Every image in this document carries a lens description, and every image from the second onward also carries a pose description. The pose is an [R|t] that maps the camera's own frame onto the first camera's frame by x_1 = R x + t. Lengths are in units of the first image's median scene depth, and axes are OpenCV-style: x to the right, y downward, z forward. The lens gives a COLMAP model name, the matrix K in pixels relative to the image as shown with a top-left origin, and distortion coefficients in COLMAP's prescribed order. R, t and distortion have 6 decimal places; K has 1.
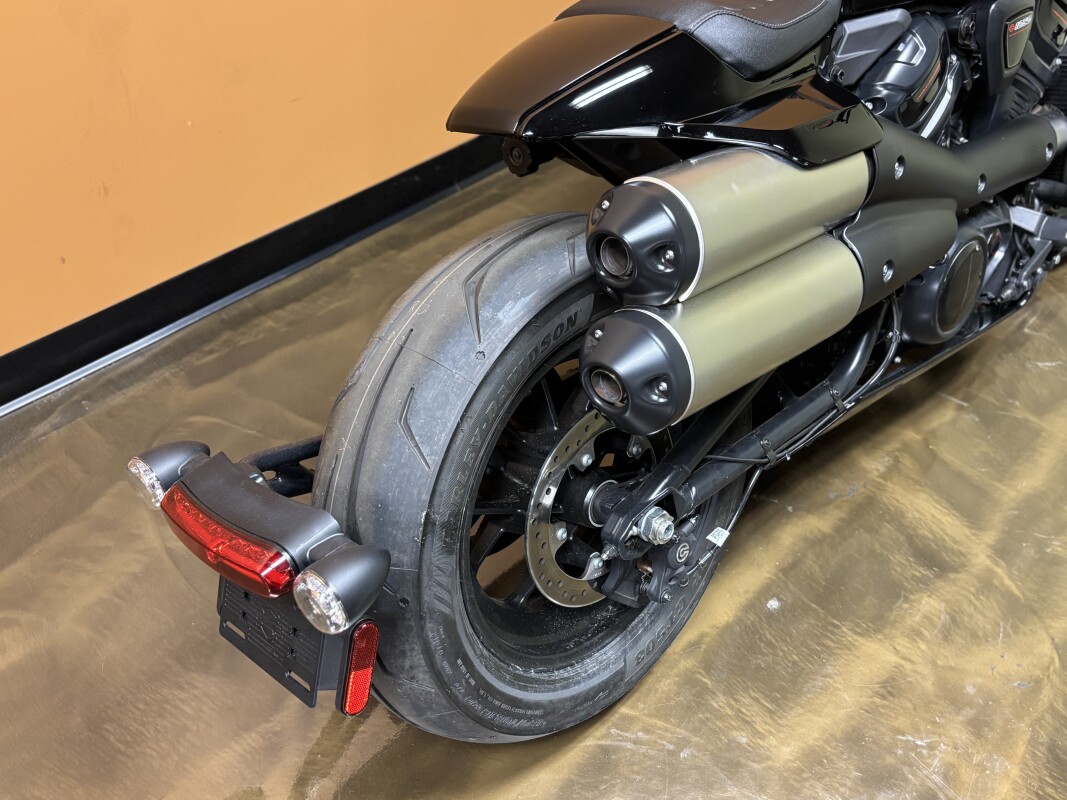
lens RADIAL K [[1058.2, 0, 525.2], [0, 1058.2, 400.5], [0, 0, 1]] dist [0.012985, 0.000000]
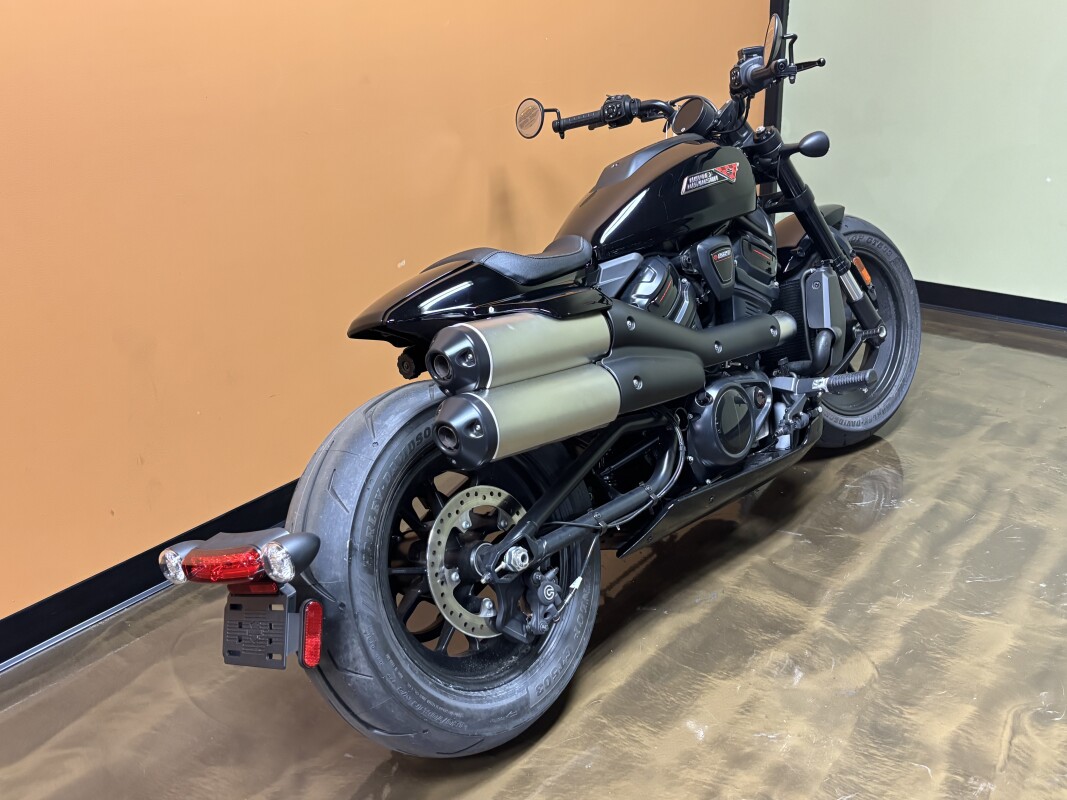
lens RADIAL K [[1058.2, 0, 539.1], [0, 1058.2, 402.7], [0, 0, 1]] dist [0.012985, 0.000000]
pose [[0.986636, -0.161872, 0.018606, 0.136674], [0.156496, 0.909637, -0.384799, 0.414202], [0.045364, 0.382568, 0.922813, -0.373134]]
